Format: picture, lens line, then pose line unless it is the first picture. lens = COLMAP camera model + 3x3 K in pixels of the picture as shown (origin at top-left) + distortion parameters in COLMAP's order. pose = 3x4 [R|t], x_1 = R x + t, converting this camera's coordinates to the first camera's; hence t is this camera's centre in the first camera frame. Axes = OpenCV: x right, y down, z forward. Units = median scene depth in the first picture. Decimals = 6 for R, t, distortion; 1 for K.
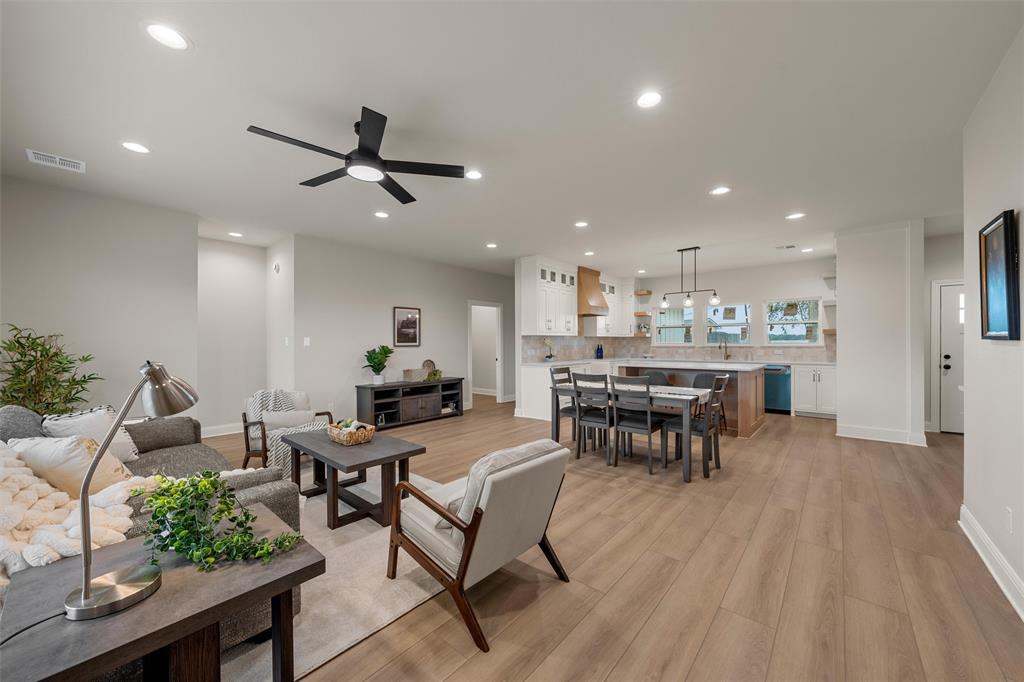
lens RADIAL K [[373.0, 0, 516.7], [0, 373.0, 345.8], [0, 0, 1]] dist [-0.003037, 0.000480]
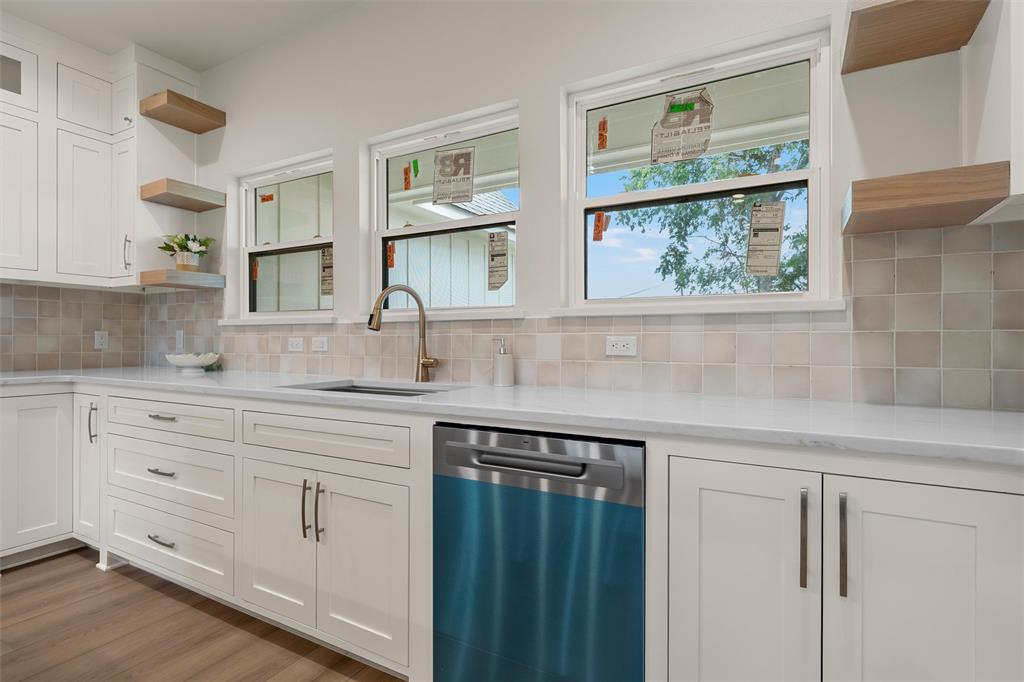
lens RADIAL K [[497.2, 0, 514.2], [0, 497.2, 341.4], [0, 0, 1]] dist [0.005291, 0.001834]
pose [[0.977828, 0.005684, 0.209331, 0.598018], [-0.004611, 0.999974, -0.005614, 0.016505], [-0.209358, 0.004524, 0.977829, 0.765253]]
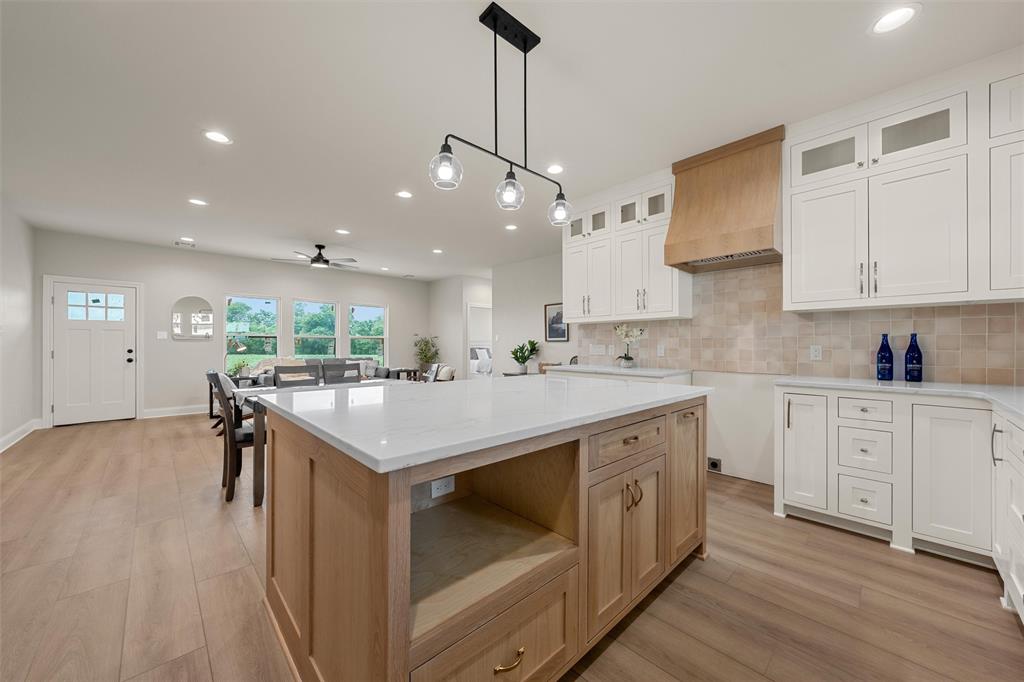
lens RADIAL K [[373.0, 0, 514.4], [0, 373.0, 344.4], [0, 0, 1]] dist [-0.003037, 0.000480]
pose [[-0.085121, 0.000906, -0.996370, 0.656178], [-0.007526, 0.999970, 0.001552, 0.007914], [0.996342, 0.007631, -0.085112, 0.870090]]
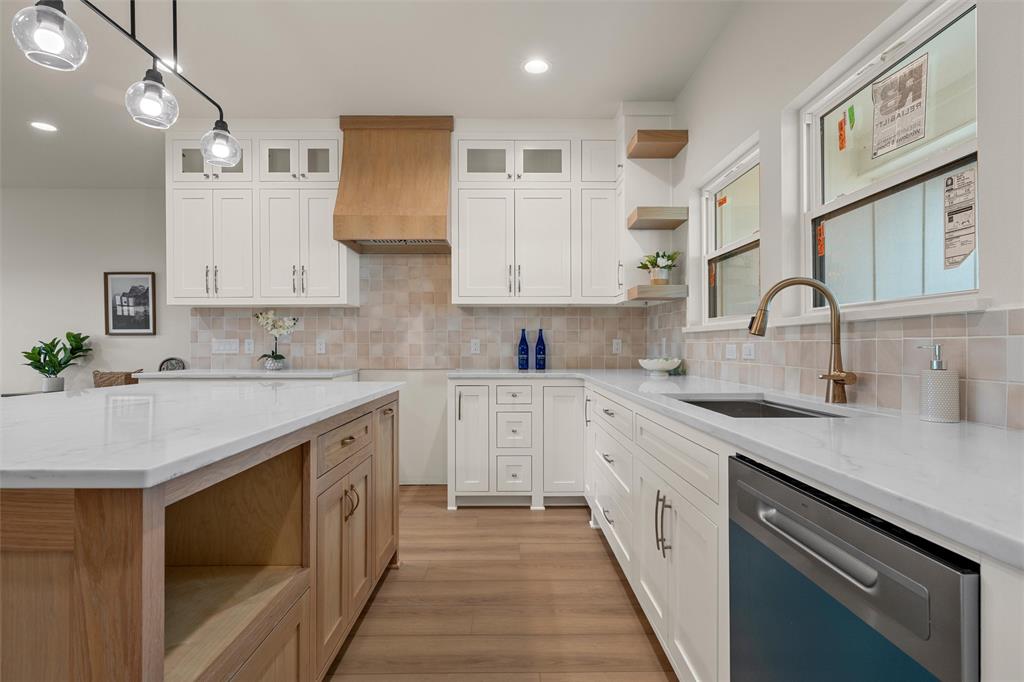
lens RADIAL K [[517.2, 0, 515.9], [0, 517.2, 344.6], [0, 0, 1]] dist [0.004459, -0.001005]
pose [[0.667042, 0.001996, -0.745018, 0.687983], [-0.005523, 0.999982, -0.002265, 0.014327], [0.745000, 0.005625, 0.667041, 0.808261]]
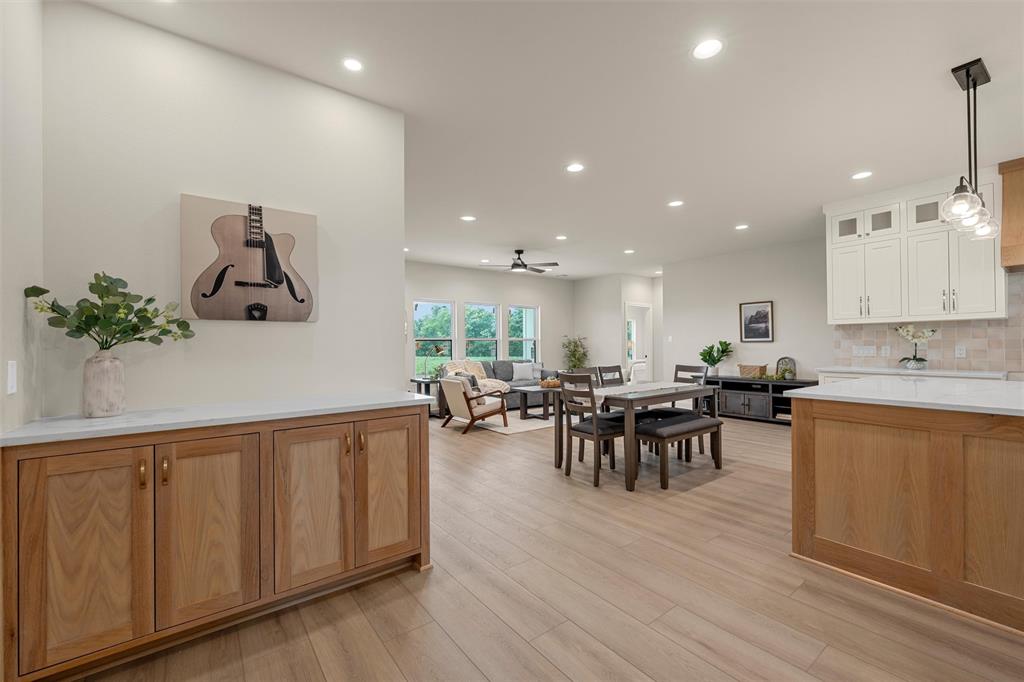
lens RADIAL K [[418.8, 0, 514.9], [0, 418.8, 343.6], [0, 0, 1]] dist [-0.000804, -0.000101]
pose [[-0.202715, 0.002122, -0.979235, 0.805186], [0.002382, 0.999996, 0.001674, 0.002297], [0.979235, -0.001993, -0.202719, 0.542231]]
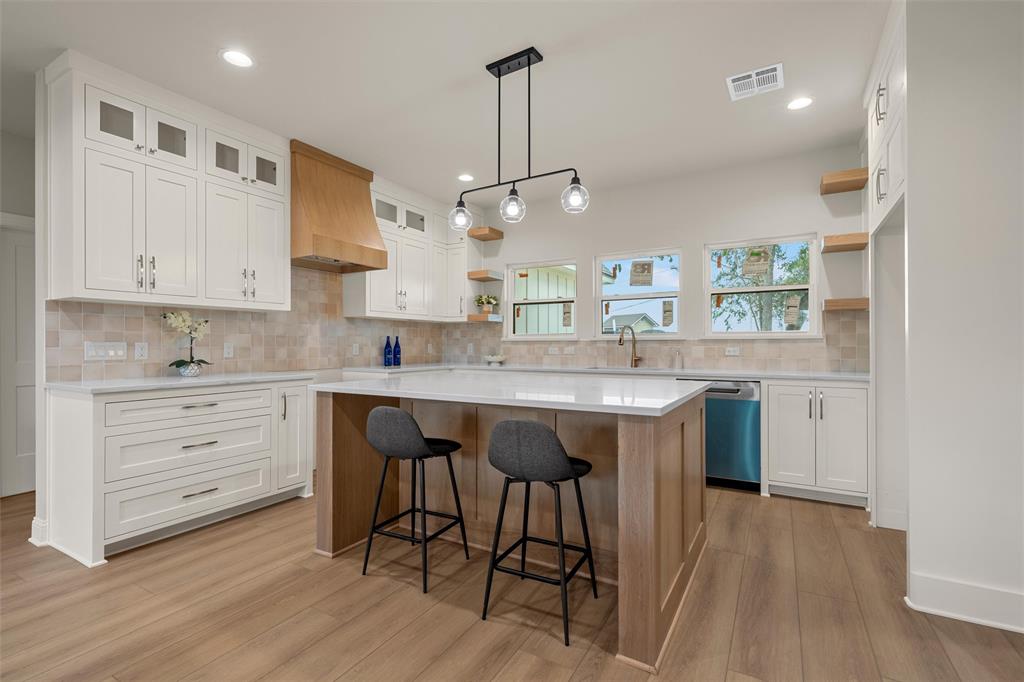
lens RADIAL K [[457.1, 0, 512.9], [0, 457.1, 345.0], [0, 0, 1]] dist [-0.000918, 0.000416]
pose [[0.982470, 0.002919, 0.186399, 0.320164], [-0.001840, 0.999981, -0.005962, 0.012838], [-0.186412, 0.005514, 0.982456, 0.481502]]
